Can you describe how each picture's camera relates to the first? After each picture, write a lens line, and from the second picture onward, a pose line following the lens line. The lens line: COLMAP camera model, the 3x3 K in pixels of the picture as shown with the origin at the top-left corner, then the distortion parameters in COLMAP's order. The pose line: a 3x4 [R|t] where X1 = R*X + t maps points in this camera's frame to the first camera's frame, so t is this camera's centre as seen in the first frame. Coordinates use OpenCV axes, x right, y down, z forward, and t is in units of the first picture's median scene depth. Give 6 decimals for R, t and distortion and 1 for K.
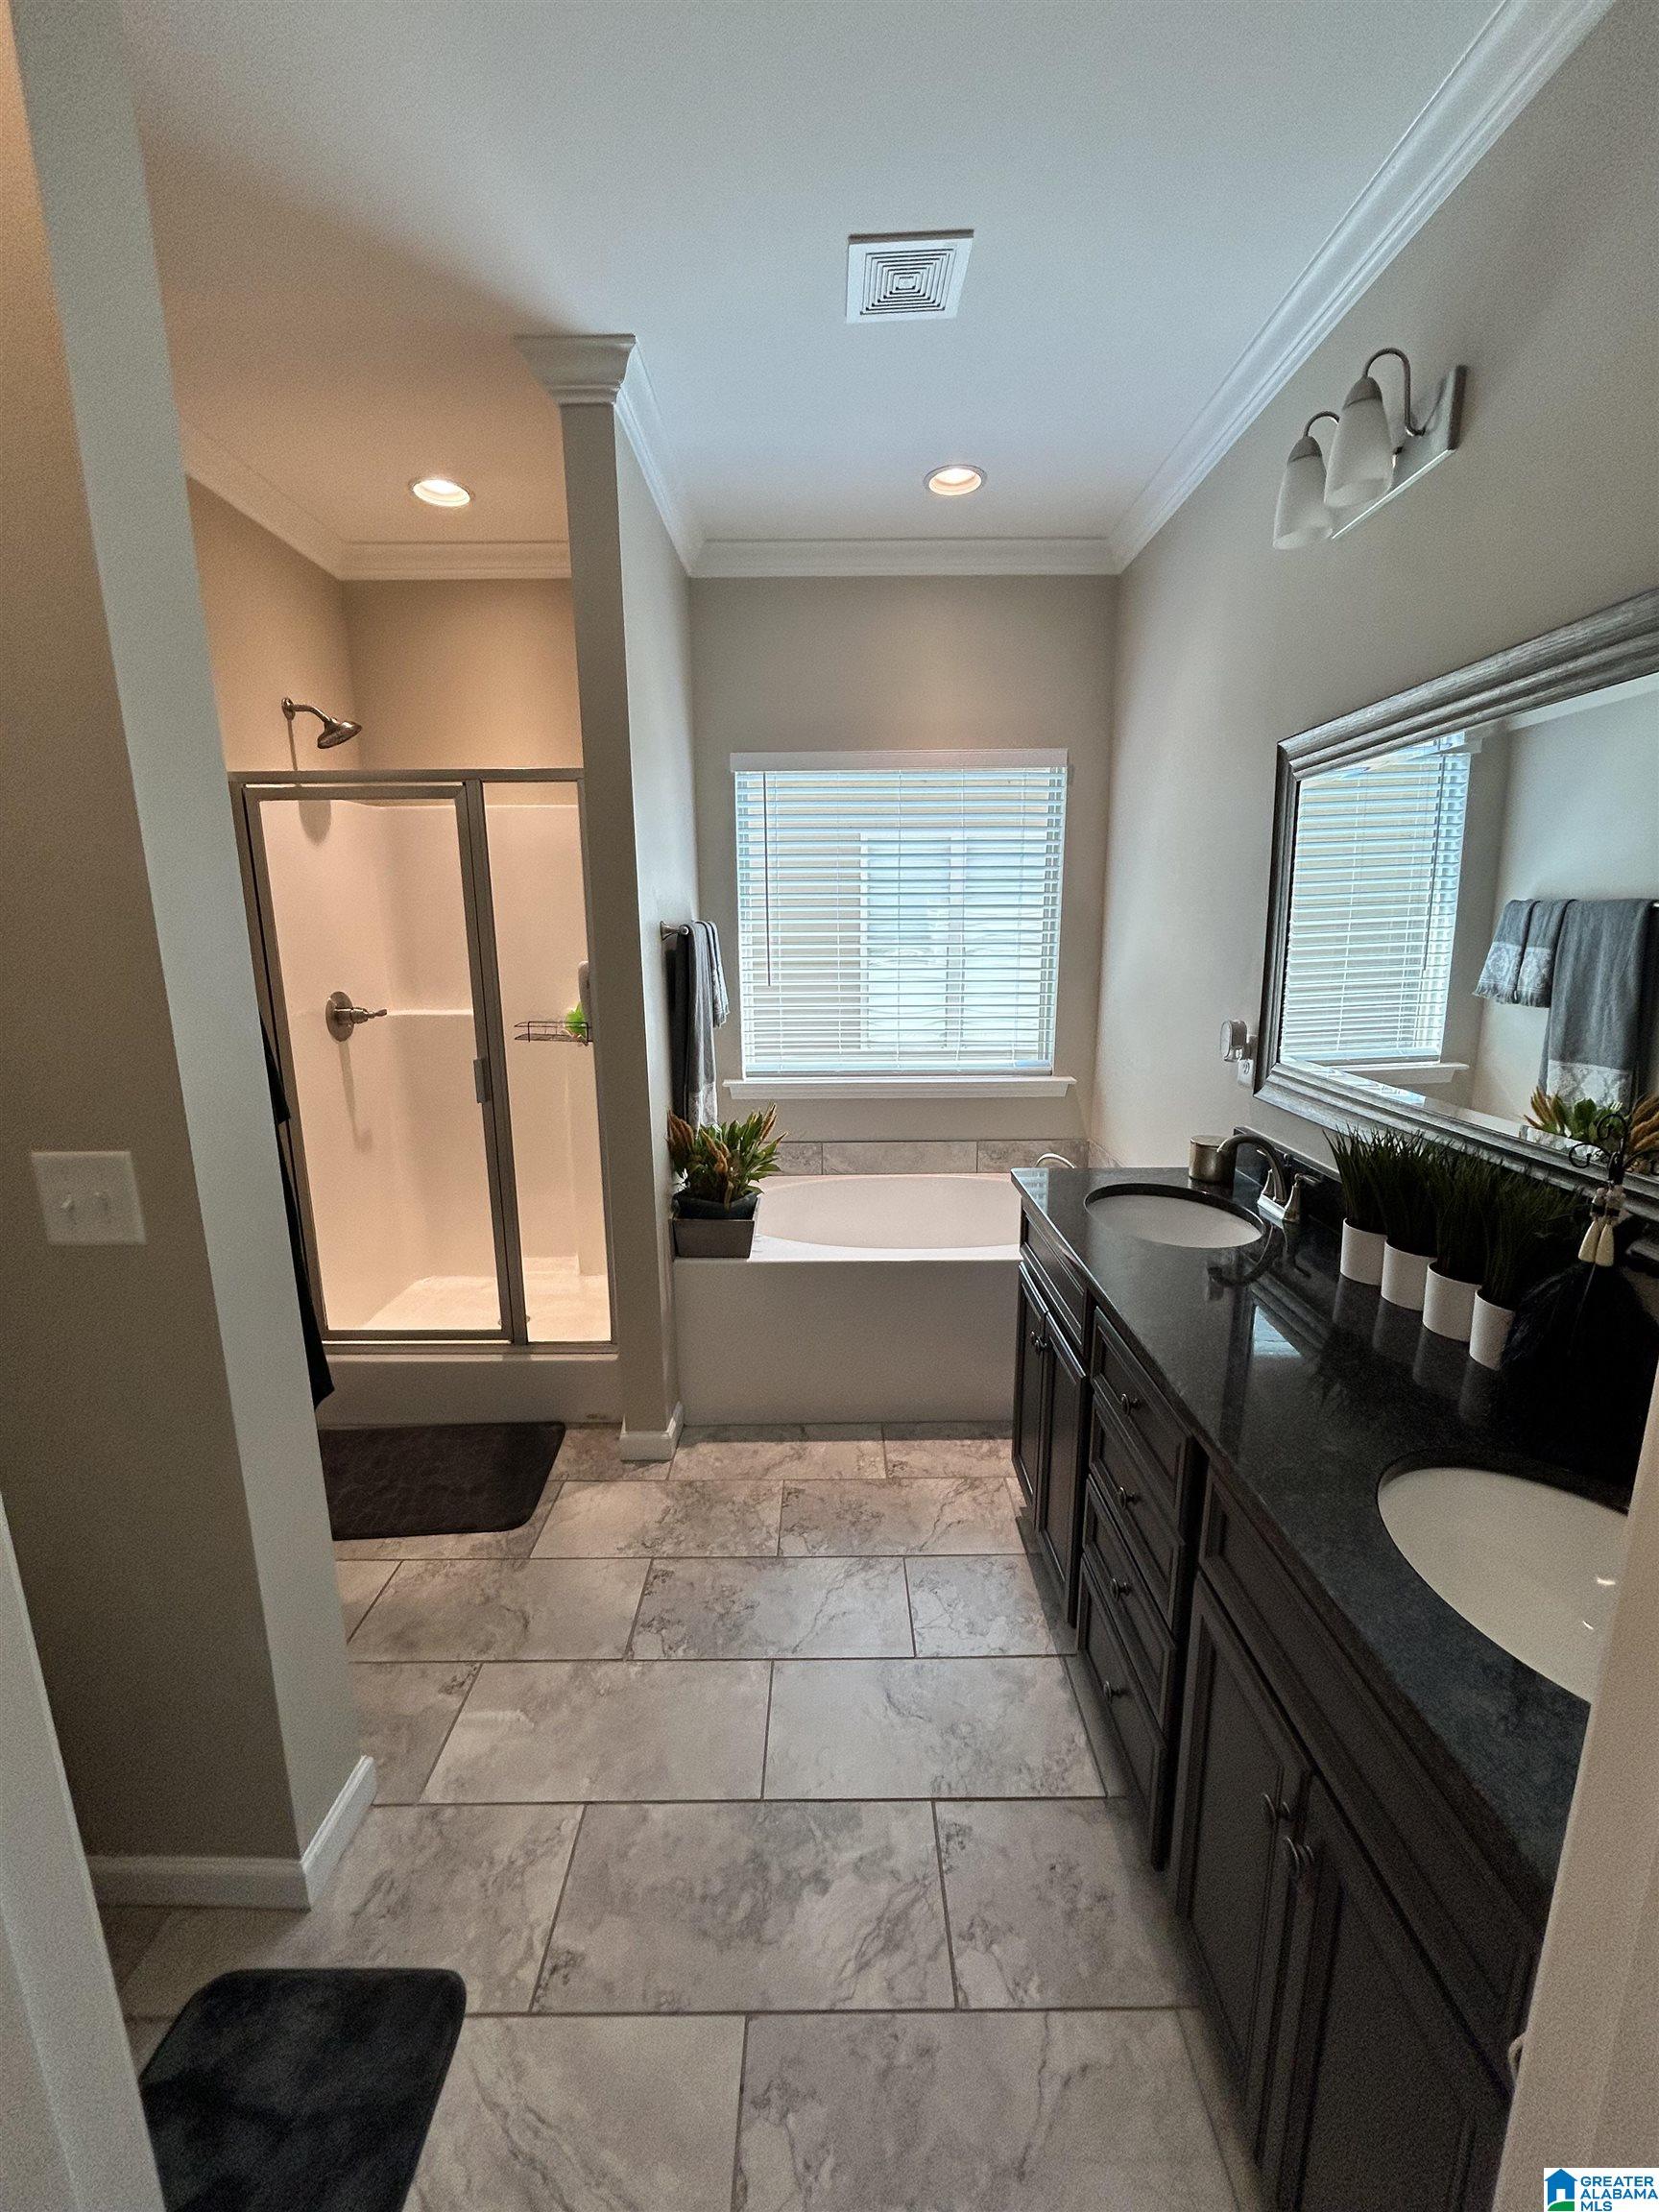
lens RADIAL K [[887.3, 0, 834.6], [0, 887.3, 1109.9], [0, 0, 1]] dist [-0.006355, 0.000233]
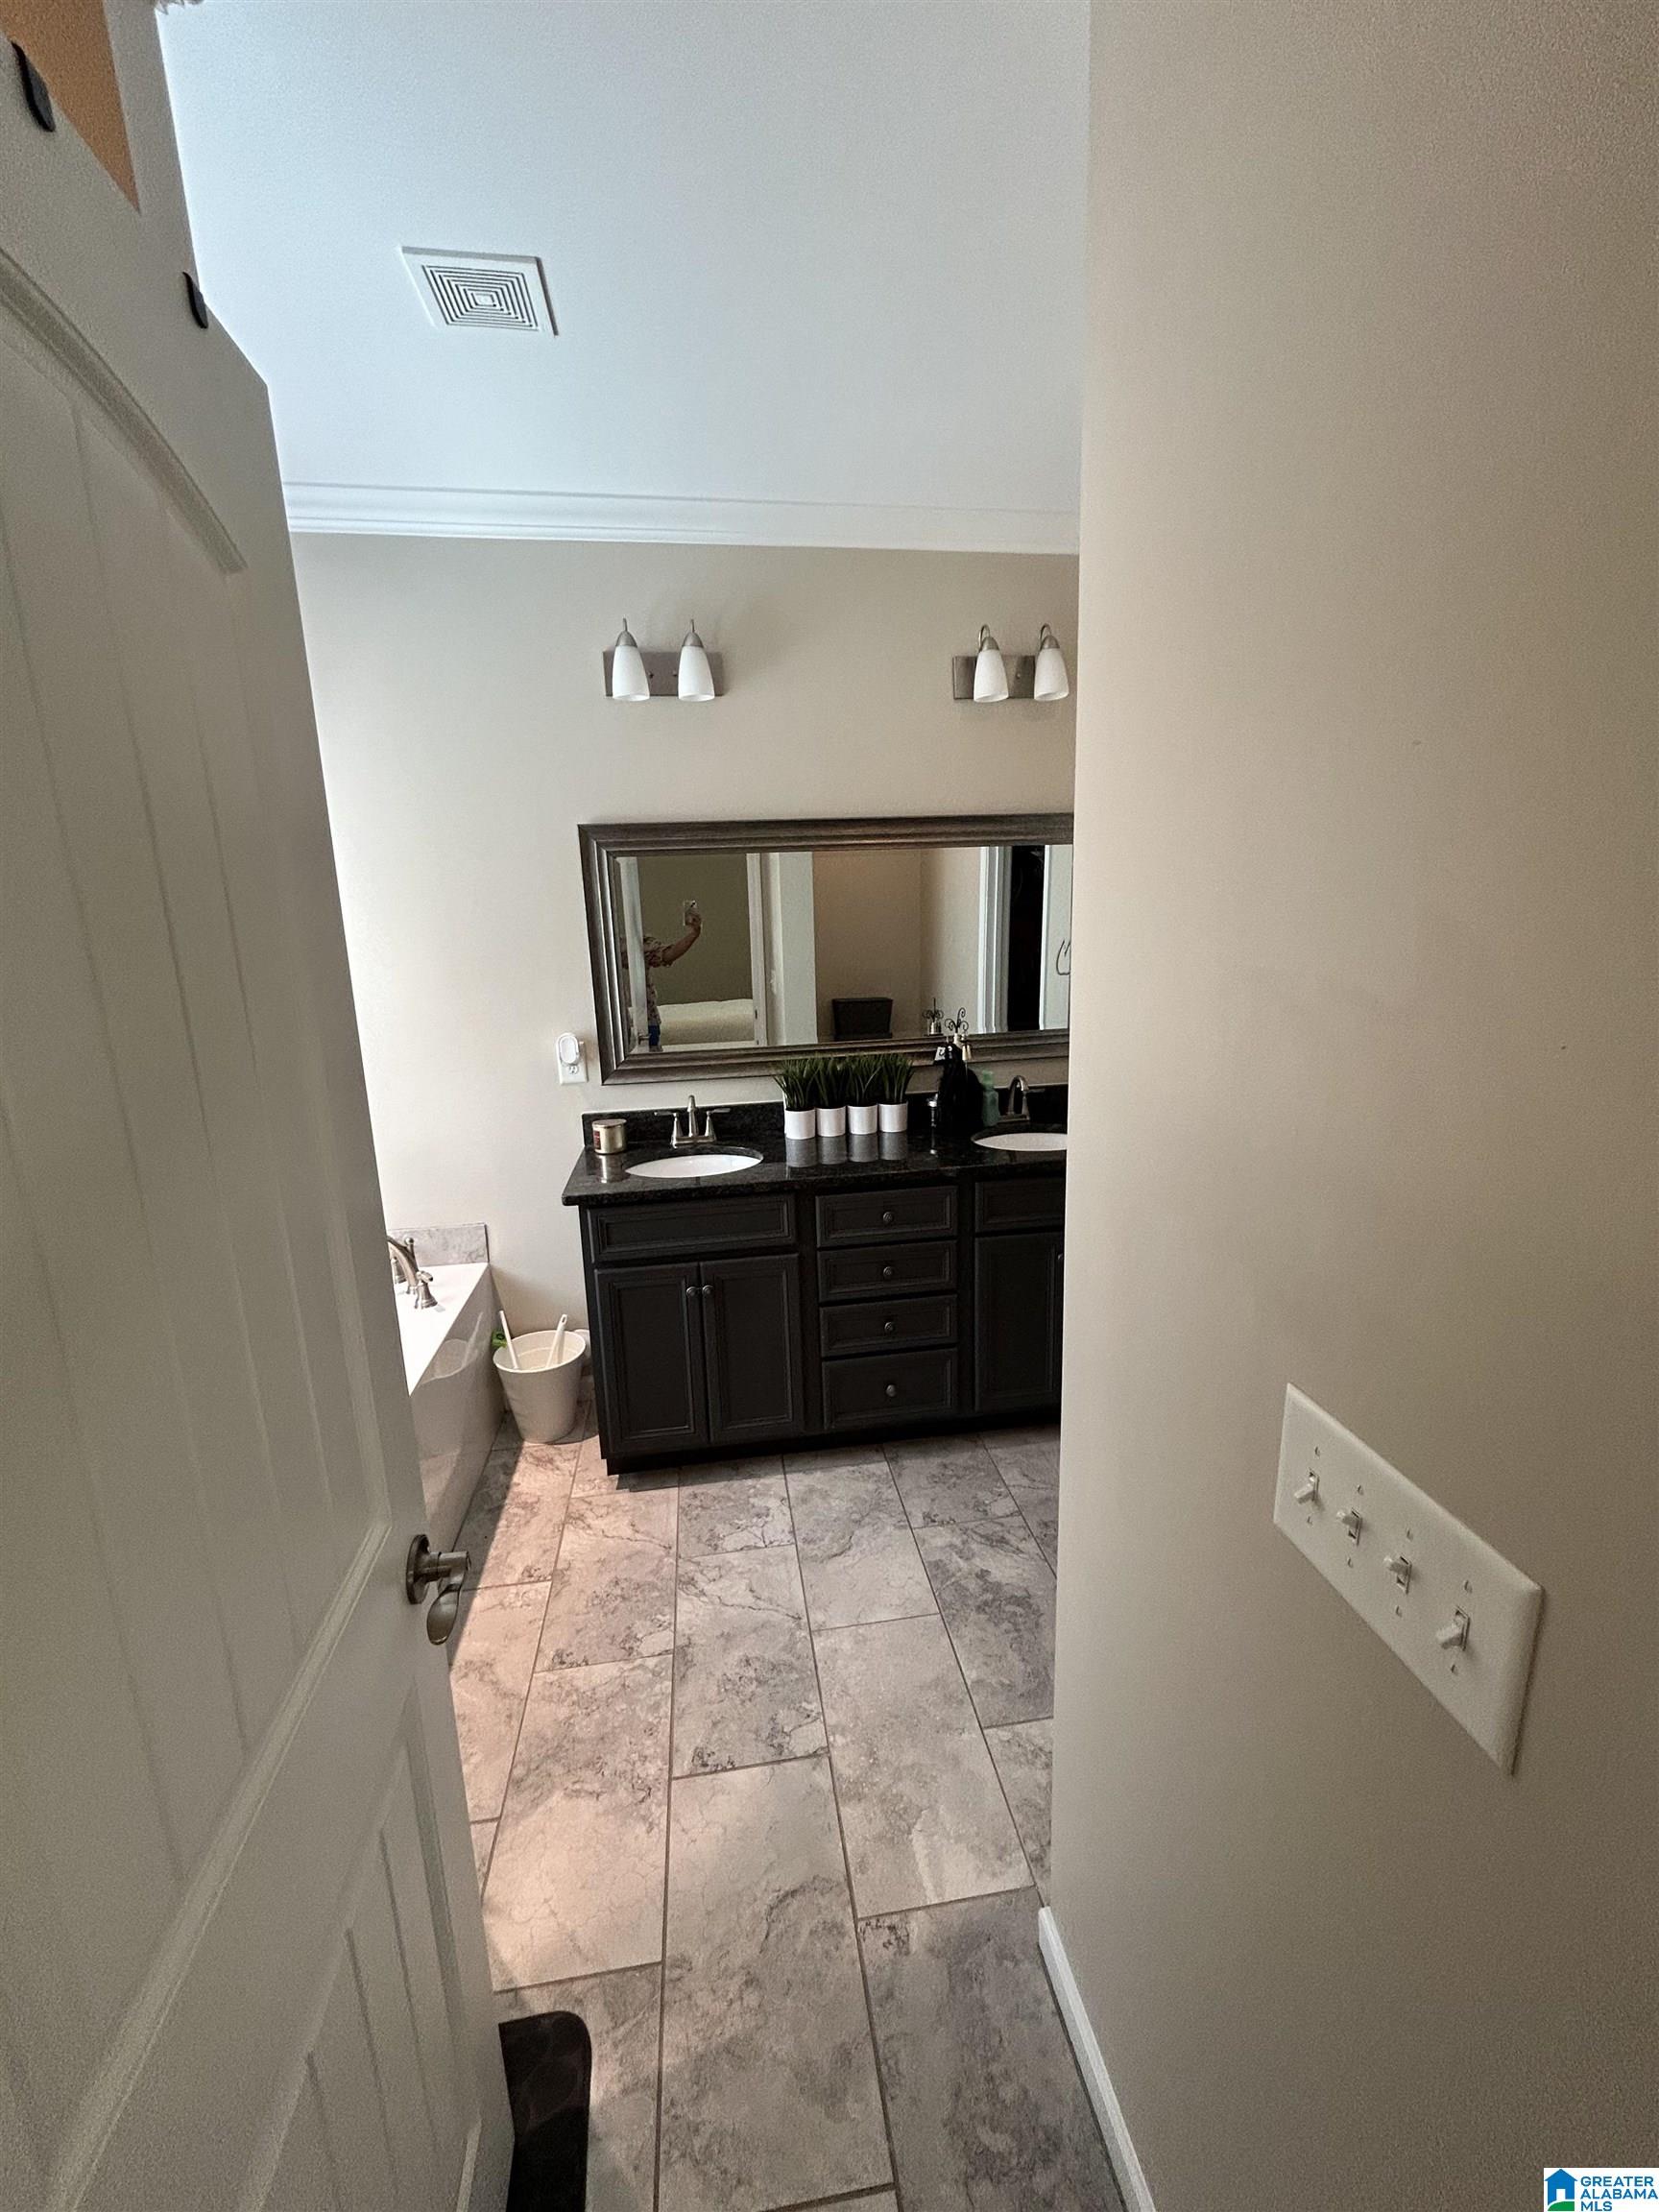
lens RADIAL K [[887.3, 0, 834.6], [0, 887.3, 1109.9], [0, 0, 1]] dist [-0.006355, 0.000233]
pose [[-0.148556, -0.188252, 0.970820, -1.090817], [0.233091, 0.947387, 0.219376, -0.236155], [-0.961041, 0.258879, -0.096861, 0.982884]]
